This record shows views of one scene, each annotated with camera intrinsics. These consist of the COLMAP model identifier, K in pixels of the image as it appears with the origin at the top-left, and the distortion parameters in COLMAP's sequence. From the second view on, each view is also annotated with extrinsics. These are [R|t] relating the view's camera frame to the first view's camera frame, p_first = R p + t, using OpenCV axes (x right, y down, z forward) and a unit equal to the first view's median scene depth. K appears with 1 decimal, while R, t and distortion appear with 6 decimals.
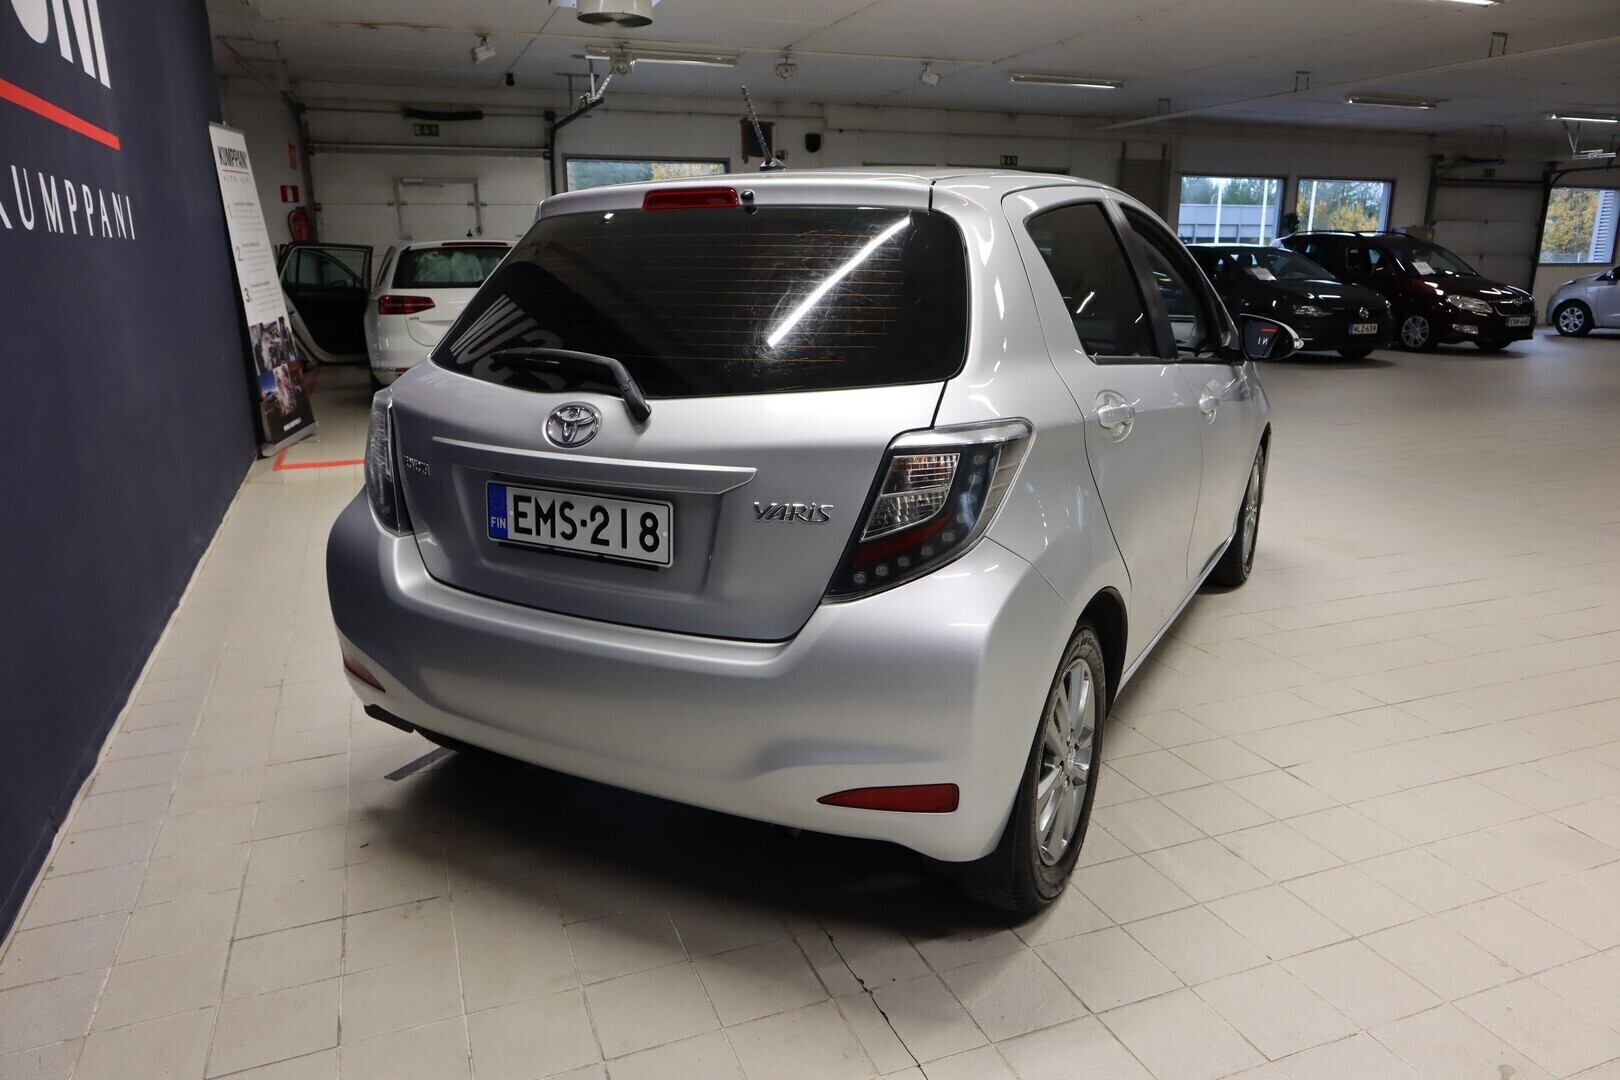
lens RADIAL K [[1097.5, 0, 810.0], [0, 1097.5, 540.0], [0, 0, 1]] dist [-0.001844, 0.000156]
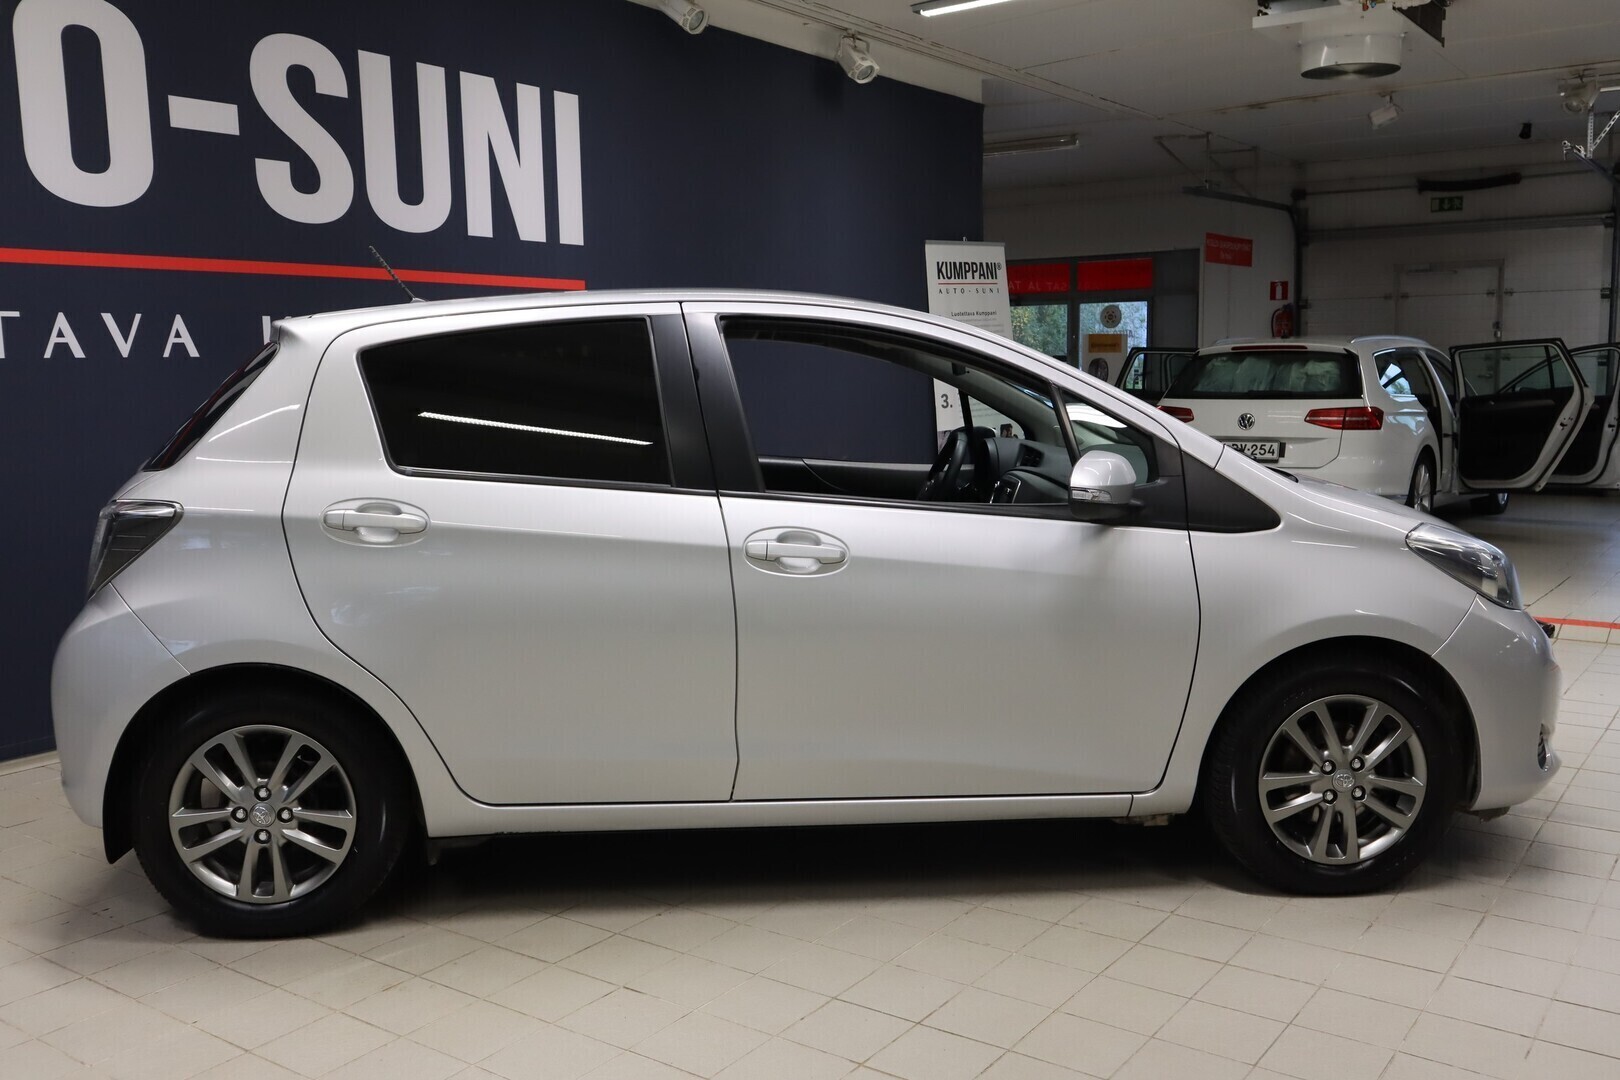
lens RADIAL K [[1423.8, 0, 810.0], [0, 1423.8, 540.0], [0, 0, 1]] dist [0.012478, -0.009912]
pose [[0.542595, 0.103789, -0.833558, 0.292648], [-0.206542, 0.978356, -0.012627, -0.028884], [0.814206, 0.179016, 0.552288, 0.101287]]
